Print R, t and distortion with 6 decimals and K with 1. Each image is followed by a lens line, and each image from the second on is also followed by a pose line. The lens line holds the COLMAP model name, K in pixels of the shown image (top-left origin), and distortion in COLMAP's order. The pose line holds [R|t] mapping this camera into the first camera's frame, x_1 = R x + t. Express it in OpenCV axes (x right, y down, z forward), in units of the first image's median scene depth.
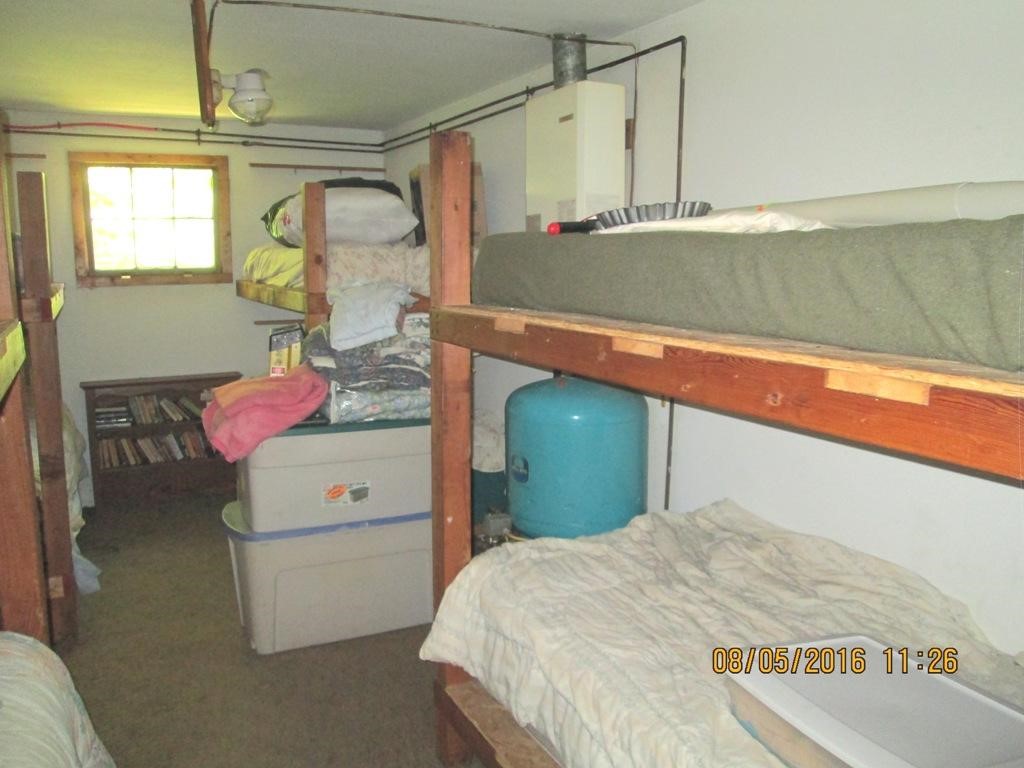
lens RADIAL K [[857.3, 0, 511.1], [0, 857.3, 383.8], [0, 0, 1]] dist [-0.030303, 0.009508]
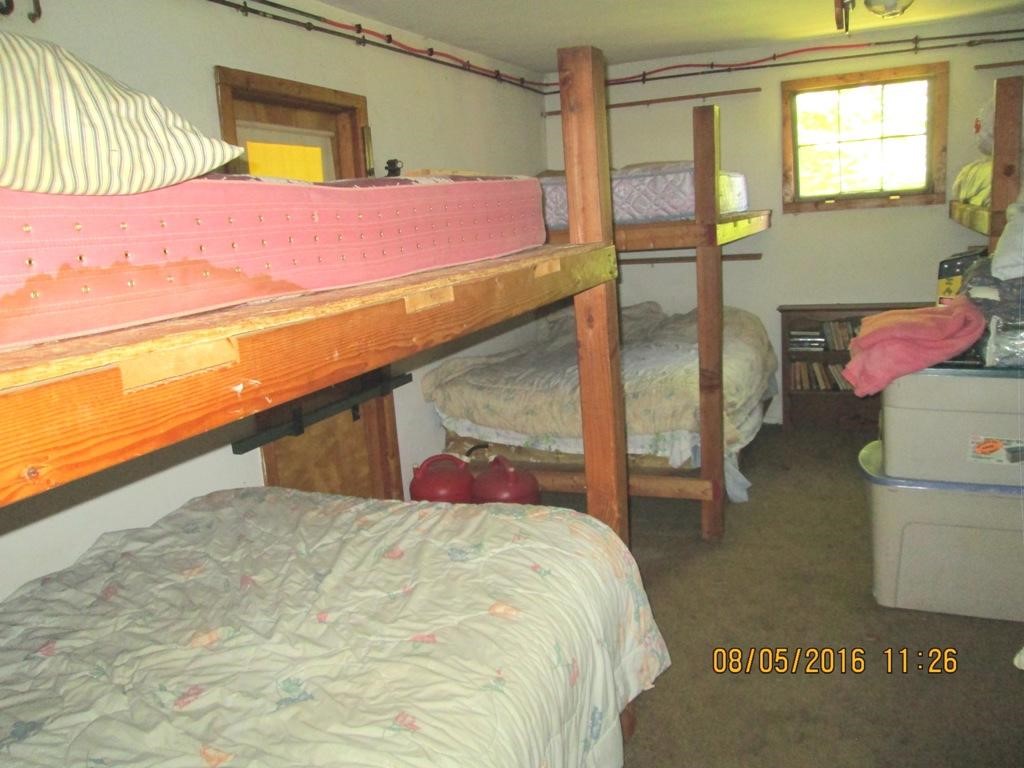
lens RADIAL K [[850.7, 0, 510.4], [0, 850.7, 379.7], [0, 0, 1]] dist [-0.044611, 0.015931]
pose [[0.645196, 0.108614, -0.756257, 0.098917], [-0.046976, 0.993610, 0.102625, -0.002879], [0.762571, -0.030687, 0.646176, 0.088474]]
